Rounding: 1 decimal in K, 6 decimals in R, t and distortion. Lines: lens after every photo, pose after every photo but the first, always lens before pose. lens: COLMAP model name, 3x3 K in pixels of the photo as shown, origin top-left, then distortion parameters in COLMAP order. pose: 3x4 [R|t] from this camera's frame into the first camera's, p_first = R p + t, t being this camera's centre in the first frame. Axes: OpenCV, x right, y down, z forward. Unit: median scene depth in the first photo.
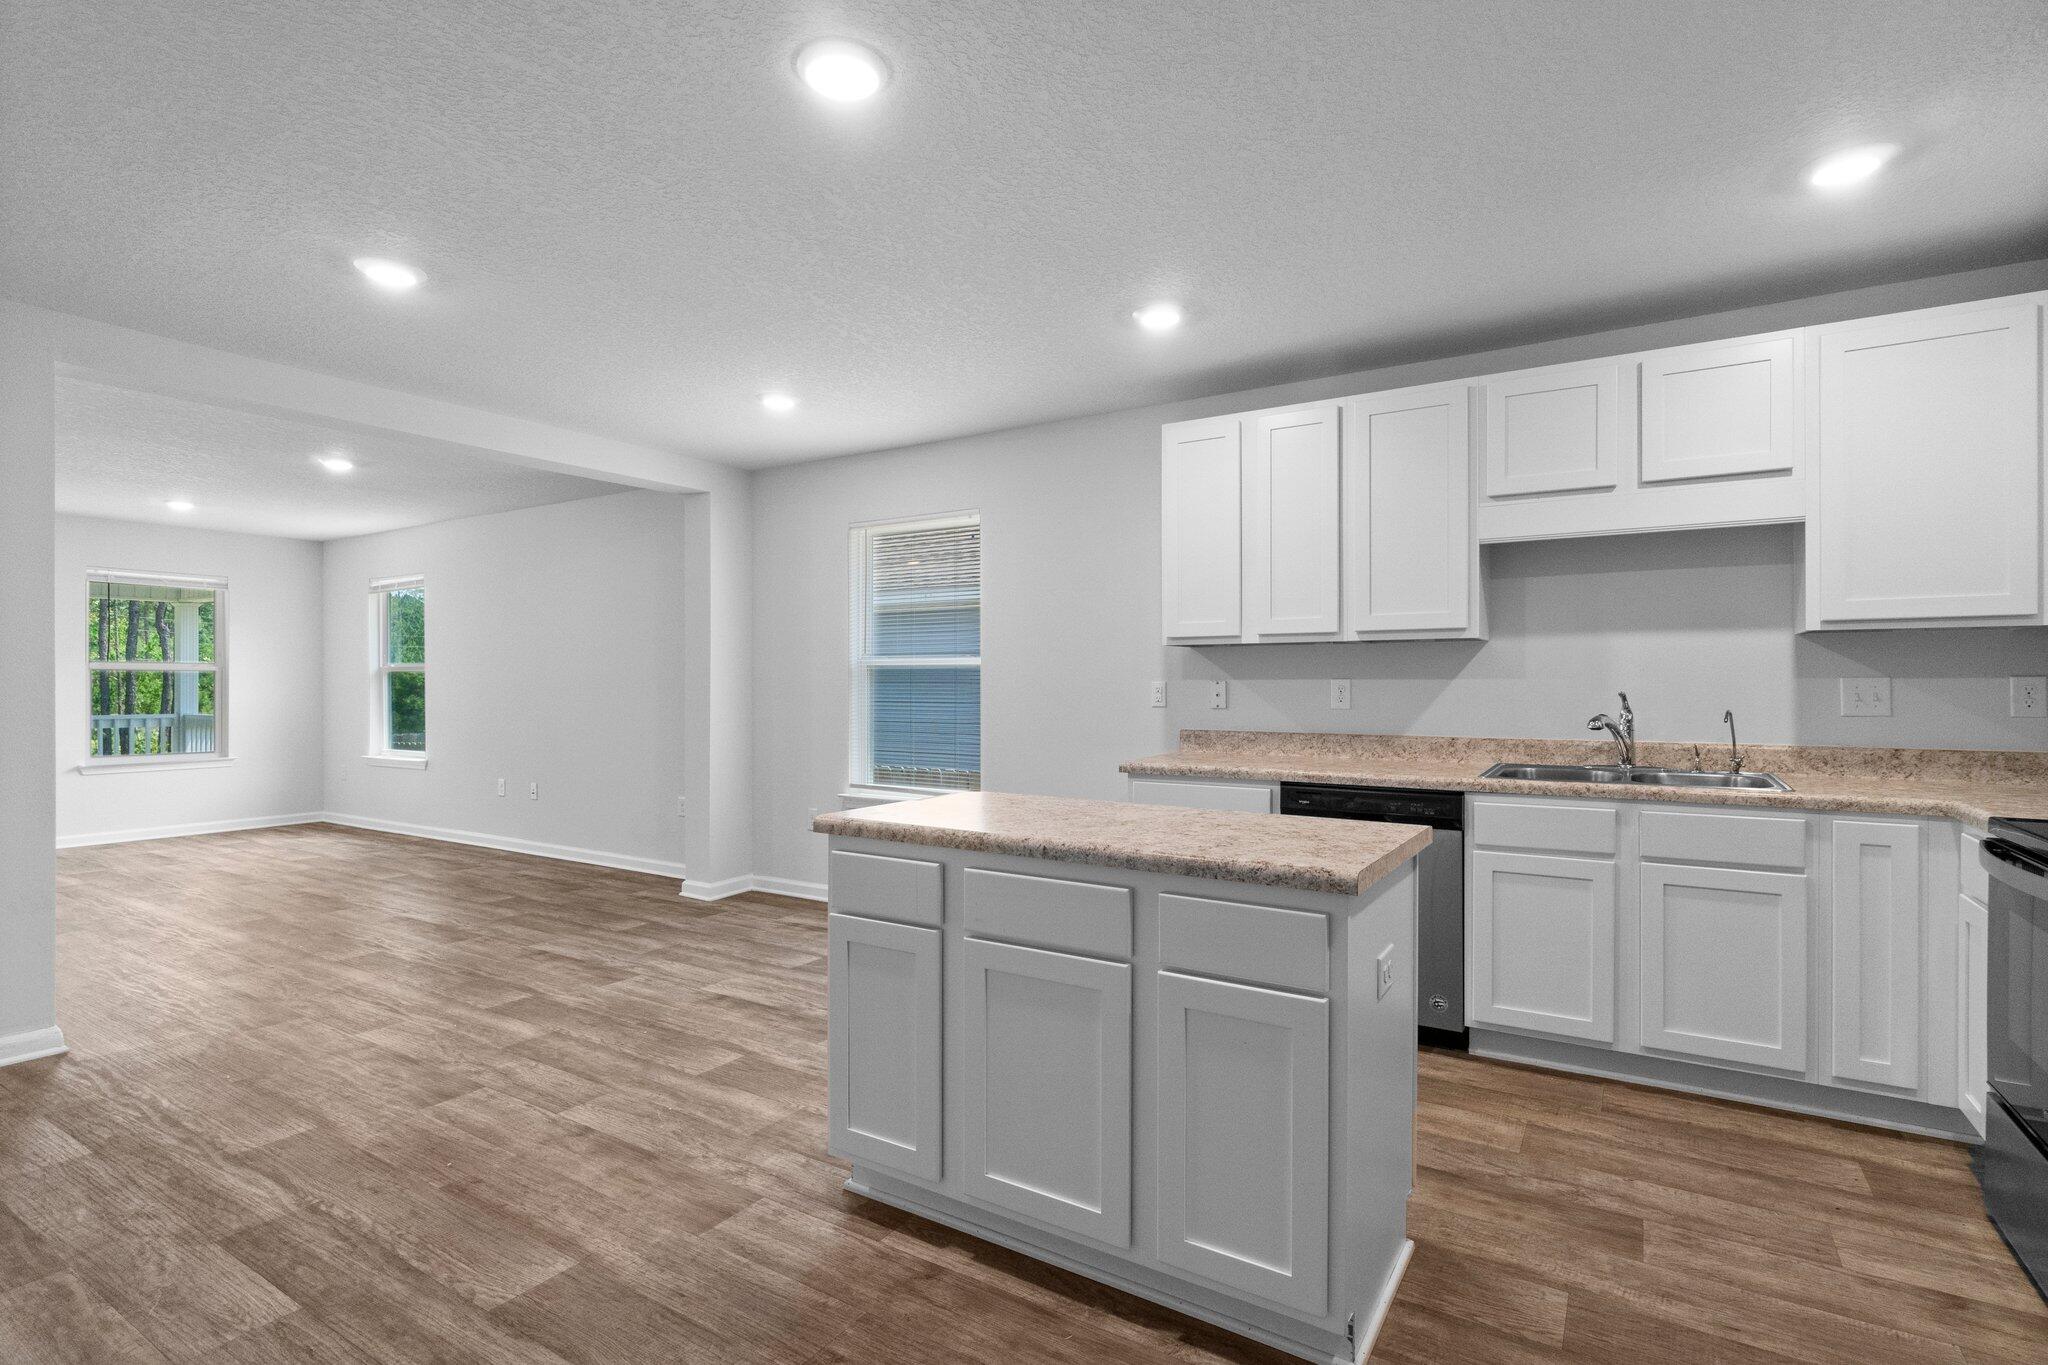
lens RADIAL K [[990.0, 0, 1024.7], [0, 990.0, 689.4], [0, 0, 1]] dist [-0.001348, -0.000335]
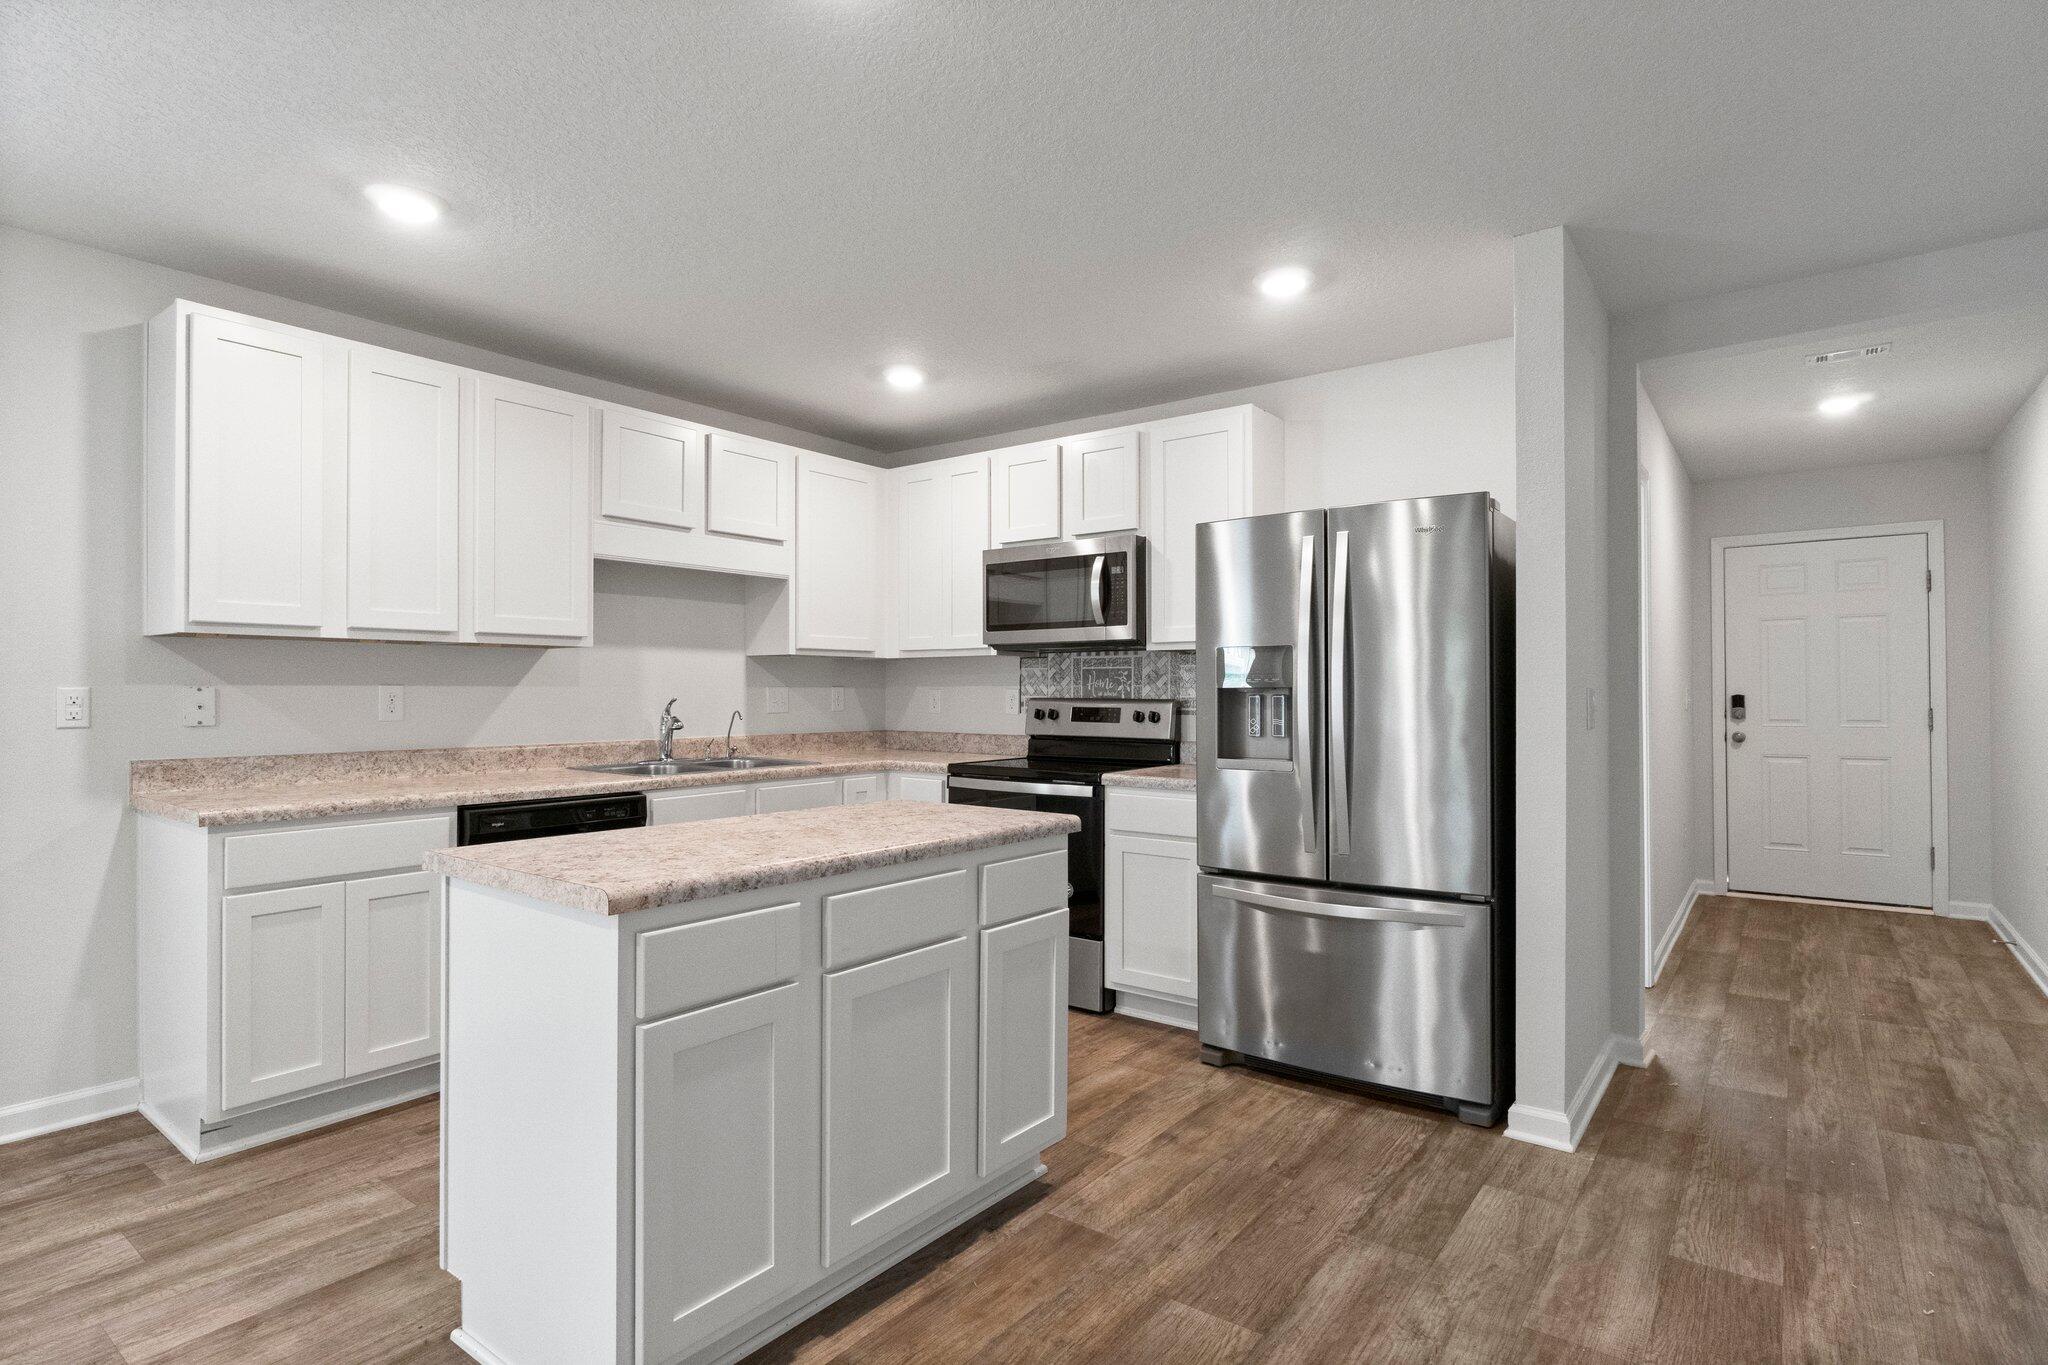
lens RADIAL K [[1041.5, 0, 1022.2], [0, 1041.5, 673.5], [0, 0, 1]] dist [0.005821, -0.000435]
pose [[0.088621, 0.016620, 0.995927, -0.605906], [0.004459, 0.999844, -0.017082, -0.003056], [-0.996055, 0.005954, 0.088533, 0.454923]]
